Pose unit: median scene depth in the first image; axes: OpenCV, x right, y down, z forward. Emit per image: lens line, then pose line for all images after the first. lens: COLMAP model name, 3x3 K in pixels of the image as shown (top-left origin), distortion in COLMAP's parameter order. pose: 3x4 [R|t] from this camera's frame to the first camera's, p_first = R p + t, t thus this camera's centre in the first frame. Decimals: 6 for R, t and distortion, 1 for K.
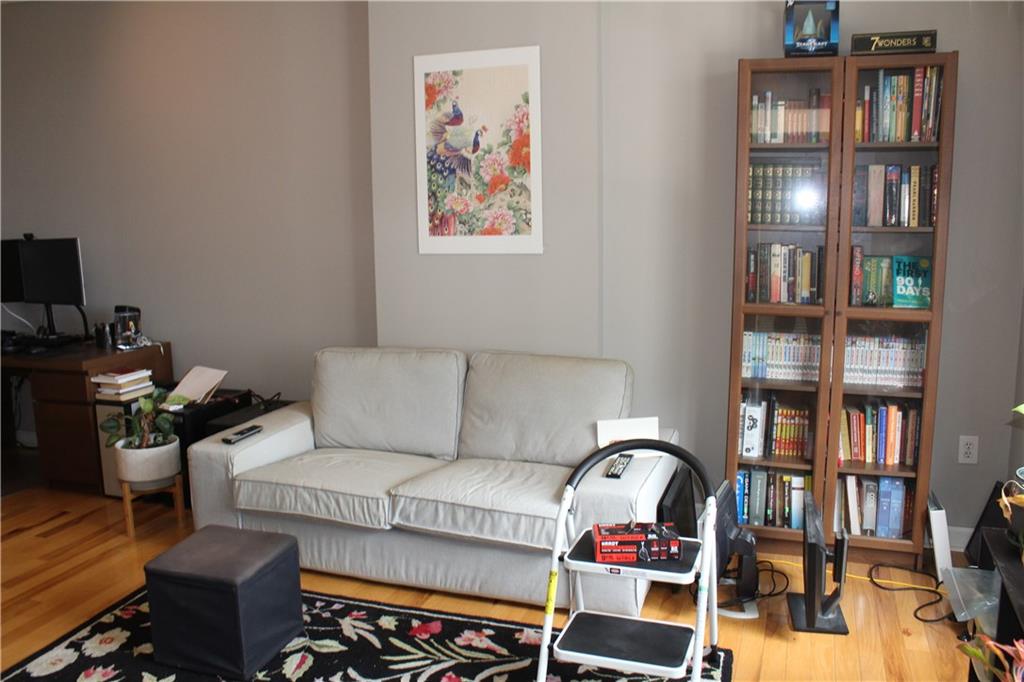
lens RADIAL K [[858.2, 0, 514.9], [0, 858.2, 332.2], [0, 0, 1]] dist [-0.116401, 0.032630]
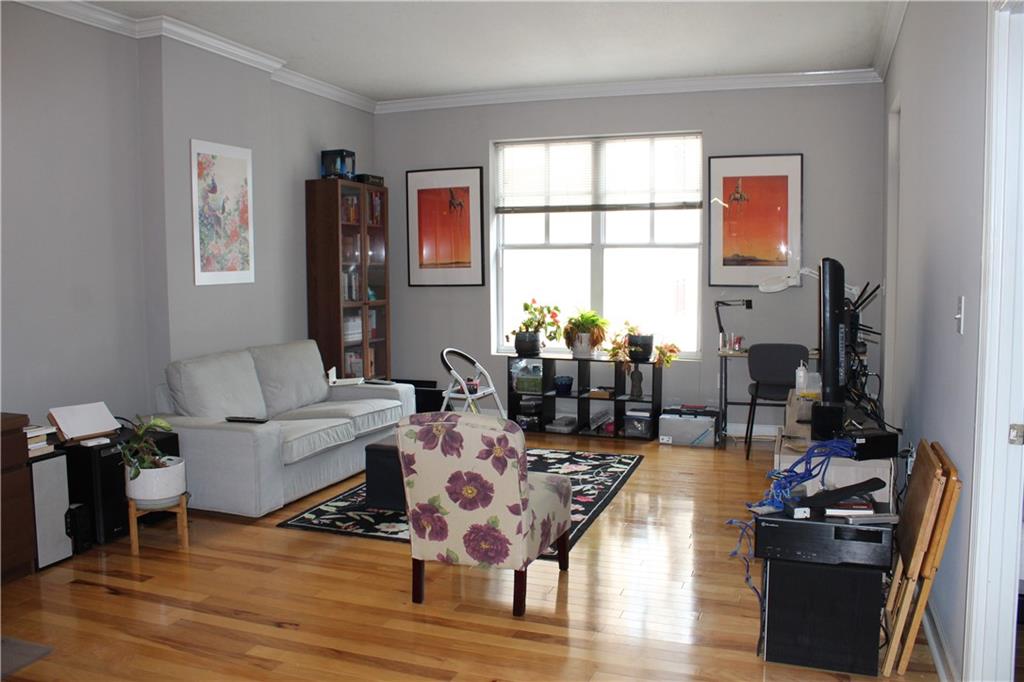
lens RADIAL K [[858.2, 0, 513.3], [0, 858.2, 343.2], [0, 0, 1]] dist [-0.116401, 0.032630]
pose [[0.015187, -0.079499, 0.996719, -1.476037], [0.153662, 0.985178, 0.076237, -0.027993], [-0.988007, 0.152000, 0.027178, 0.506707]]
